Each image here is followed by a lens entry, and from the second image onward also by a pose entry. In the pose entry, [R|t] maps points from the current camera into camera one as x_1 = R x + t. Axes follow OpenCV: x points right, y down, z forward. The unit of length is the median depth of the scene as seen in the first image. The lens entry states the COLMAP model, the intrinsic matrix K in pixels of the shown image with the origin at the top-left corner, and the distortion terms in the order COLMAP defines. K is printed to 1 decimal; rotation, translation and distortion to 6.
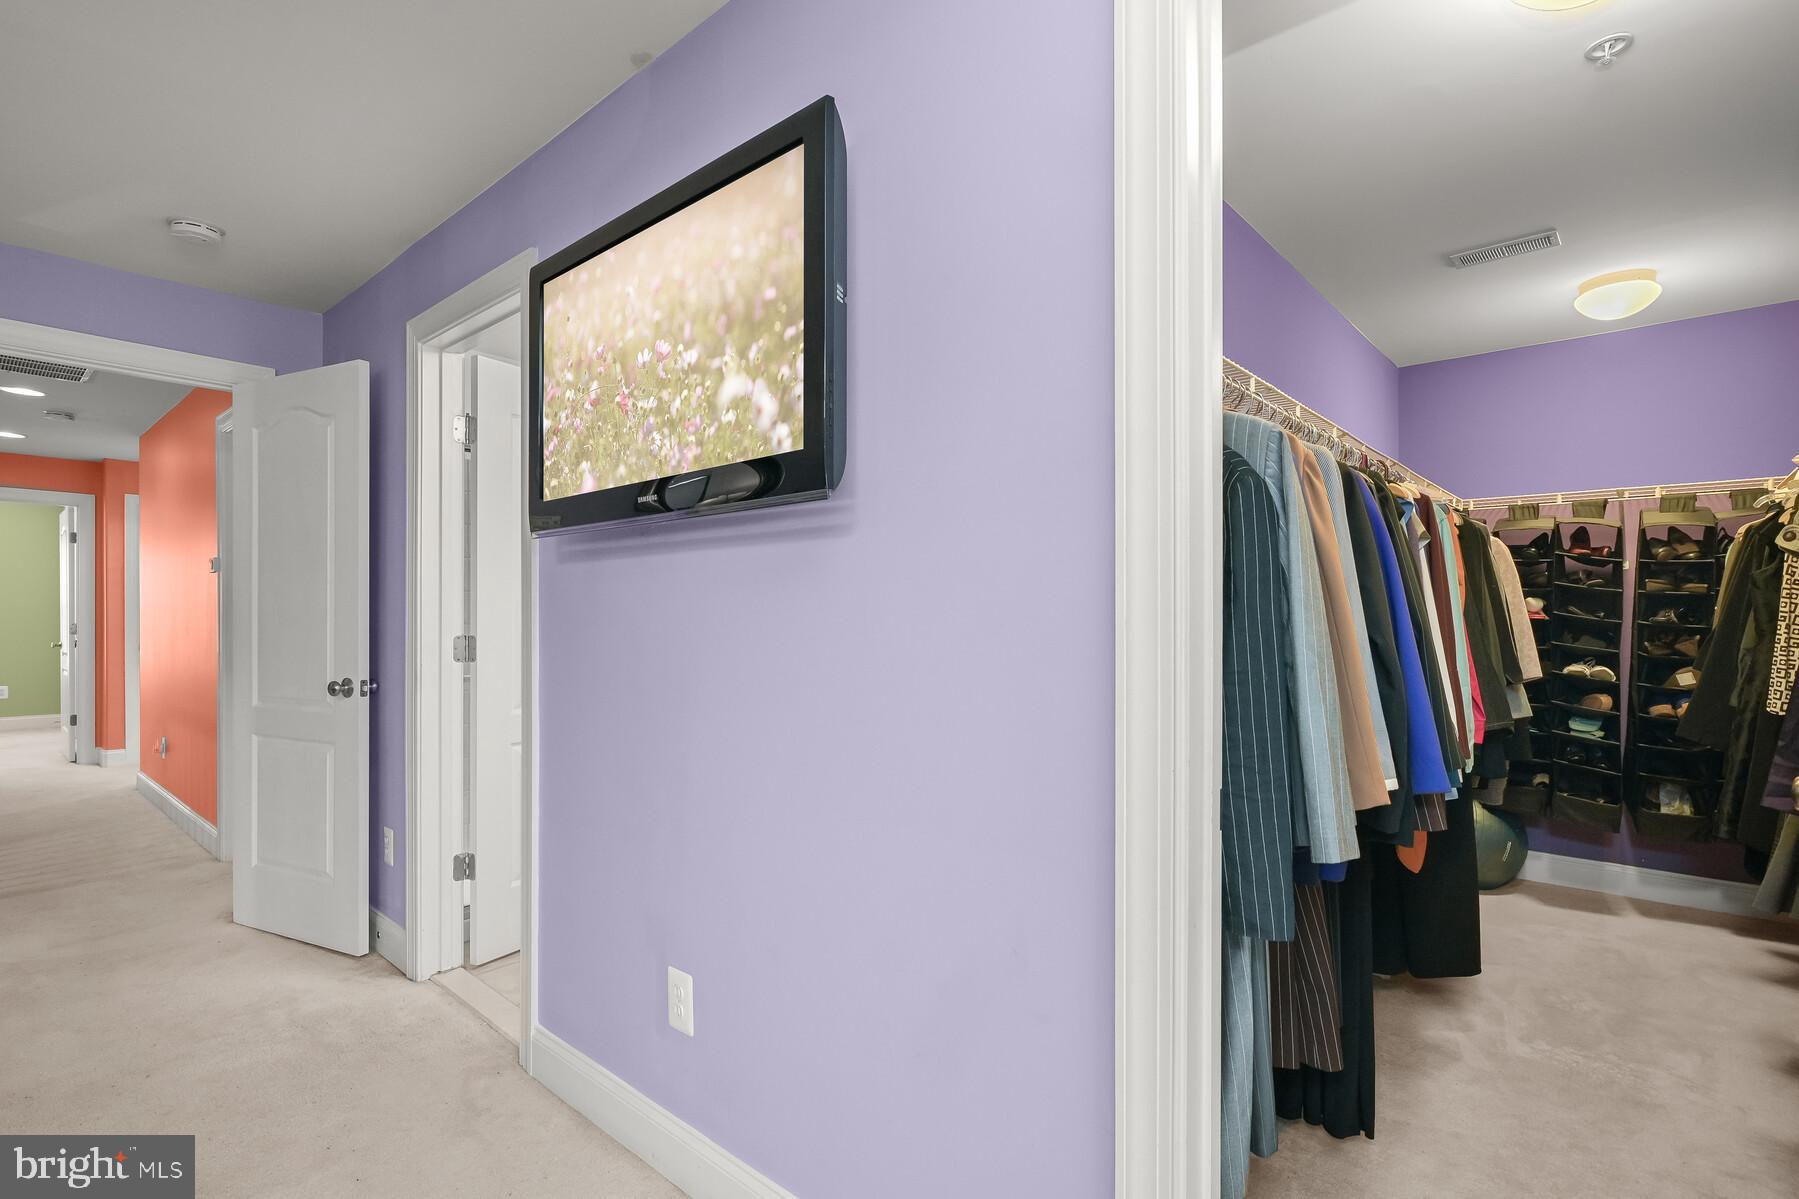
lens RADIAL K [[861.0, 0, 894.2], [0, 861.0, 628.9], [0, 0, 1]] dist [0.002525, 0.000716]
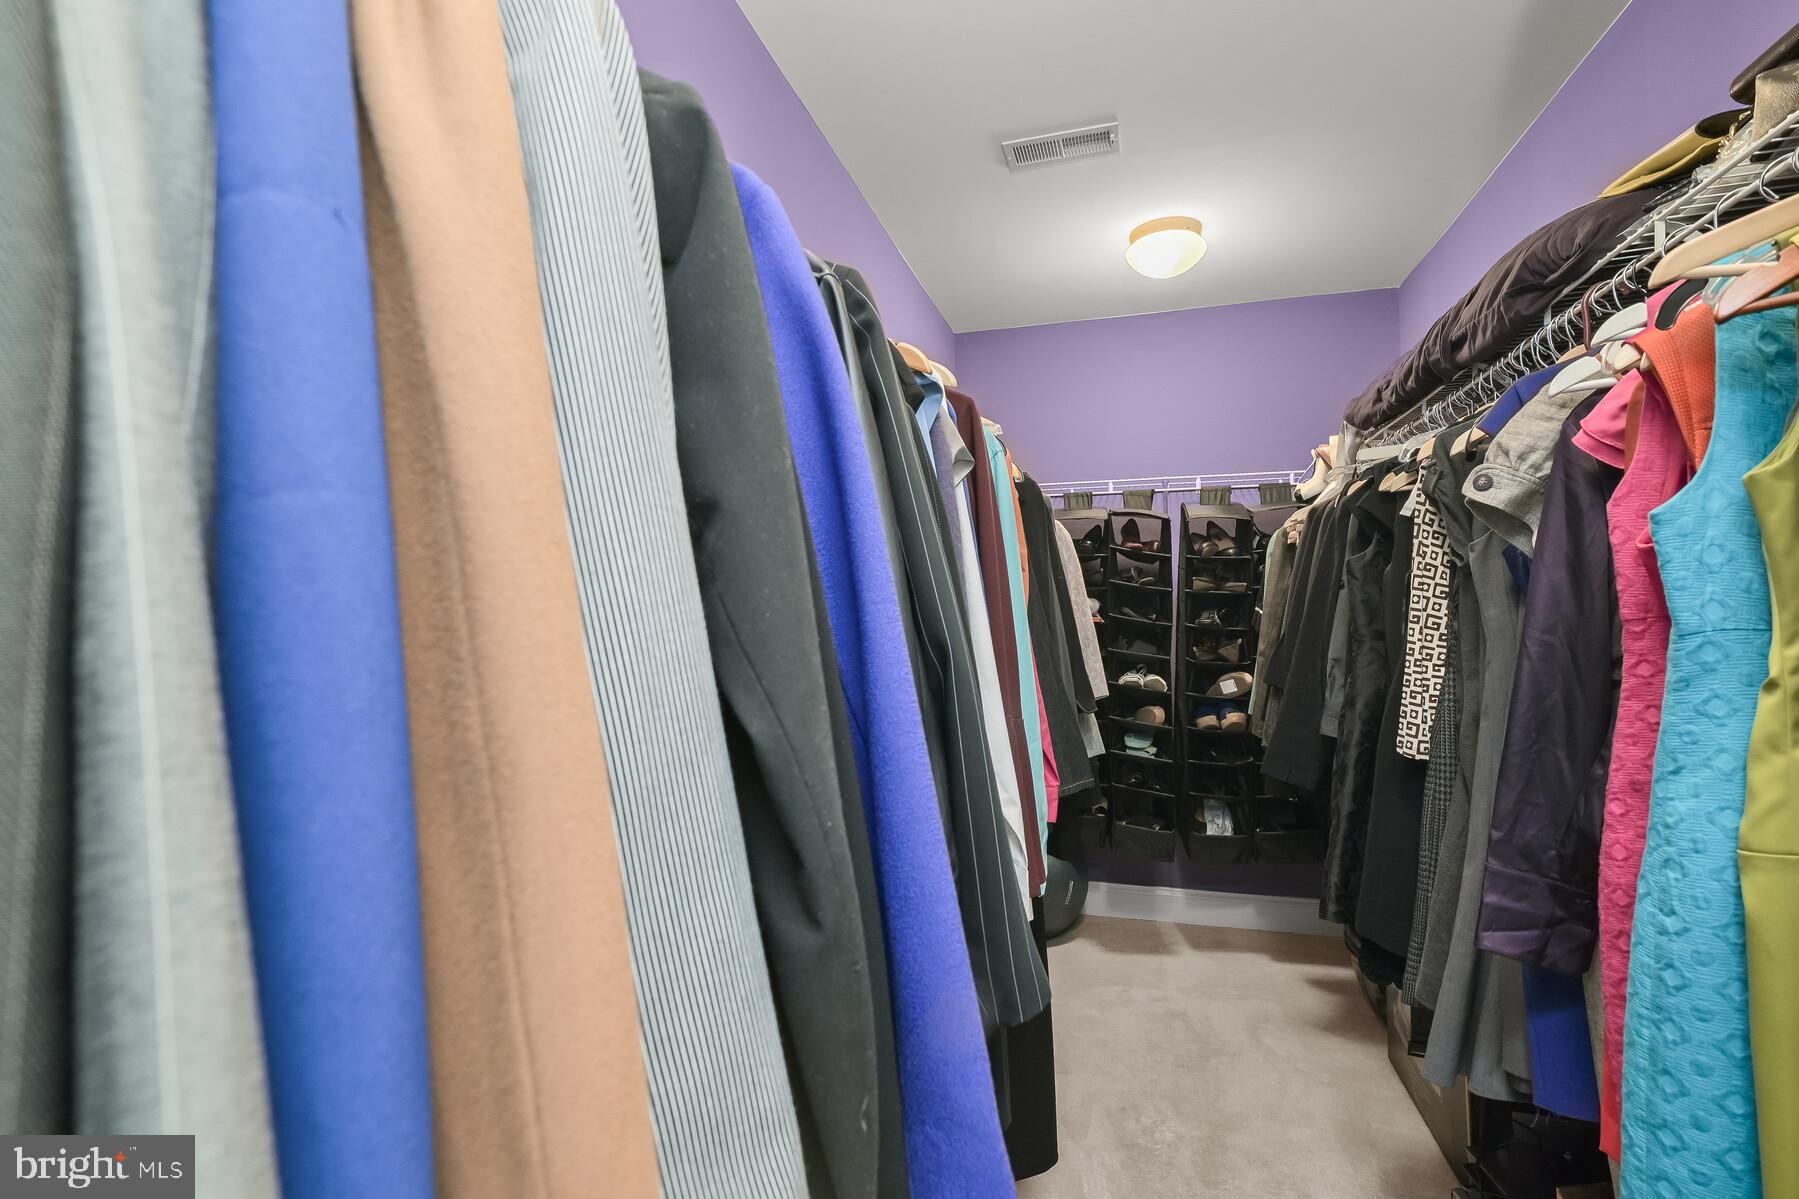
lens RADIAL K [[861.0, 0, 894.2], [0, 861.0, 628.9], [0, 0, 1]] dist [0.002525, 0.000716]
pose [[0.904432, -0.012935, 0.426422, 0.204704], [0.016328, 0.999857, -0.004300, -0.004675], [-0.426305, 0.010851, 0.904514, 0.318261]]
